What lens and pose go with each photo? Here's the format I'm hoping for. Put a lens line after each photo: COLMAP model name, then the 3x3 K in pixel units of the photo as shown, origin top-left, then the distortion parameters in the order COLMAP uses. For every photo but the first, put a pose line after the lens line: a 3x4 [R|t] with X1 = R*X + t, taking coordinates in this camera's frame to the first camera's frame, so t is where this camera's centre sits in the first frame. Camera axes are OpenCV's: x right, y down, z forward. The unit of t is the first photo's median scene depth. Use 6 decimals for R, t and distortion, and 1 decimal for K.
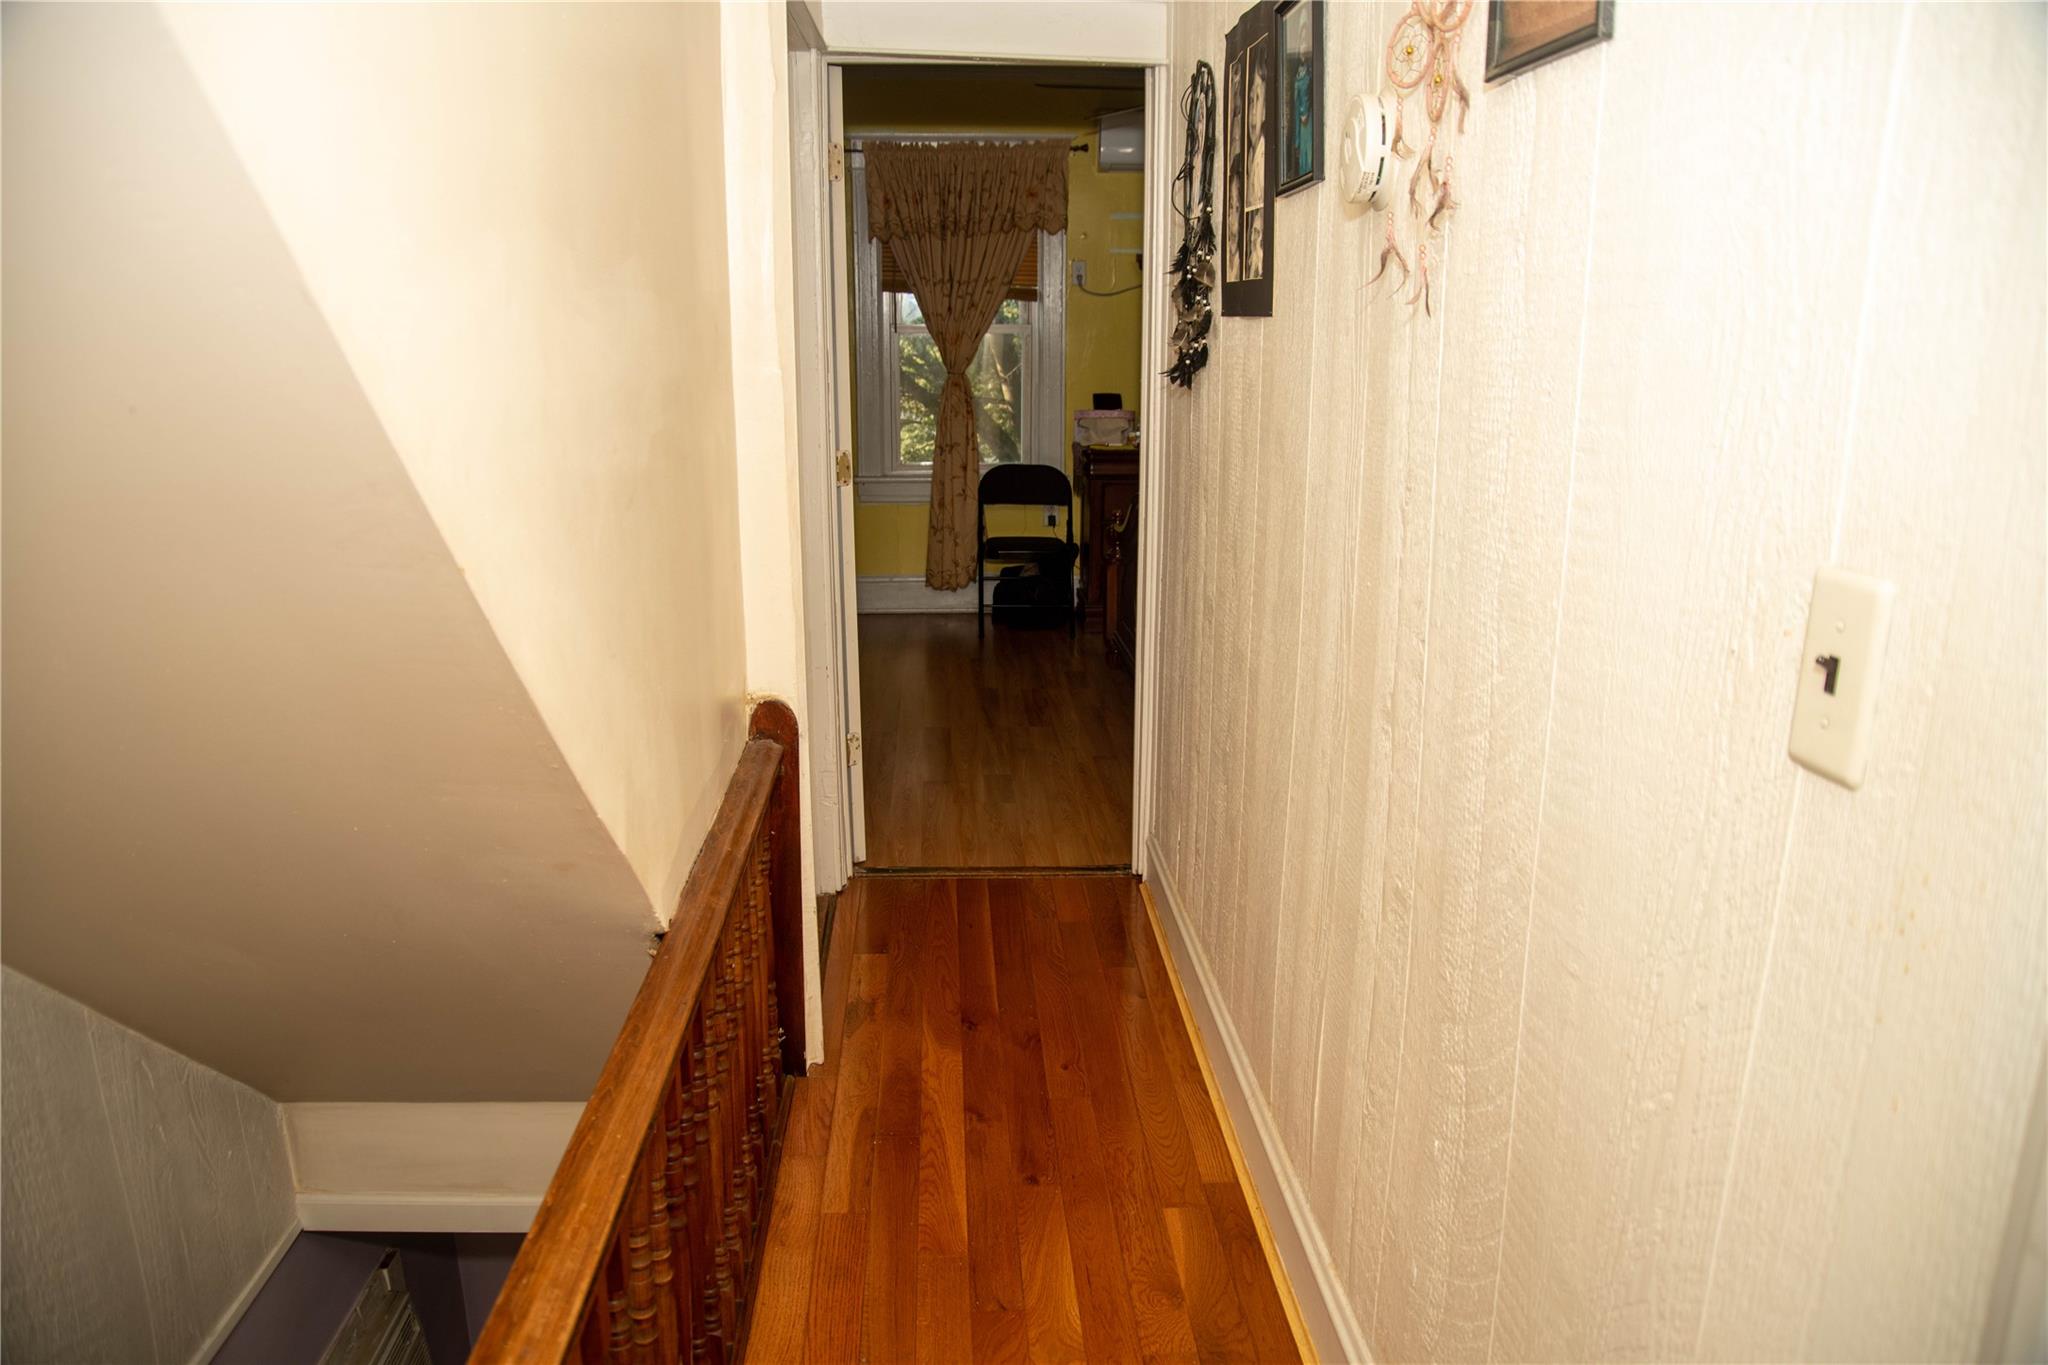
lens RADIAL K [[1392.4, 0, 1027.3], [0, 1392.4, 684.3], [0, 0, 1]] dist [-0.085197, 0.049591]
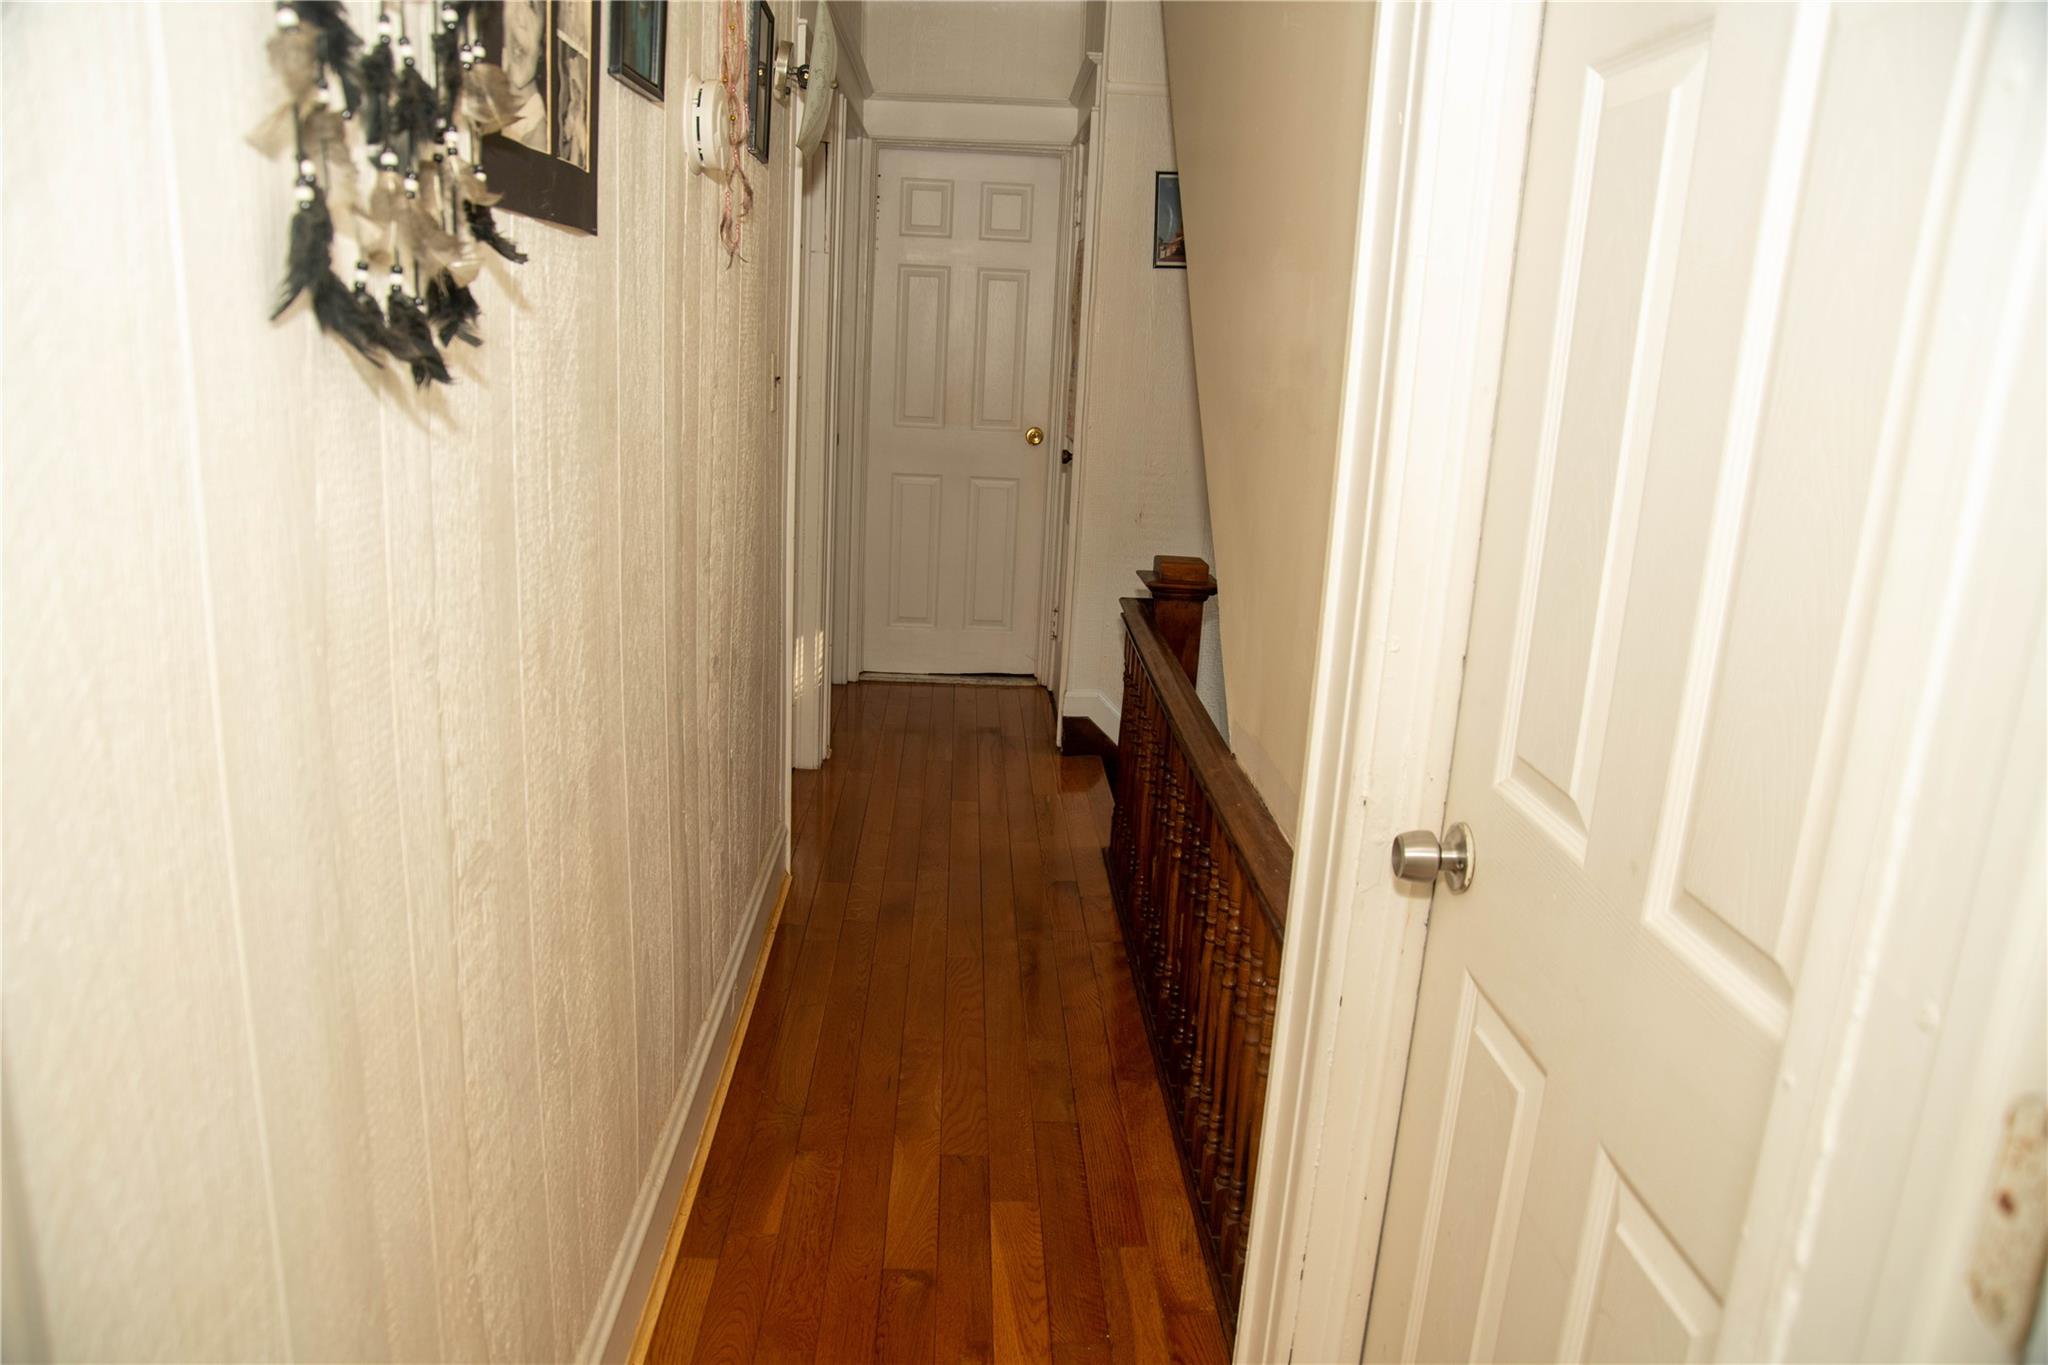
lens RADIAL K [[1392.4, 0, 1024.9], [0, 1392.4, 684.7], [0, 0, 1]] dist [-0.085197, 0.049591]
pose [[-0.998701, -0.048868, 0.014459, -0.059278], [-0.036446, 0.883192, 0.467594, -0.364614], [-0.035620, 0.466459, -0.883825, 1.571524]]
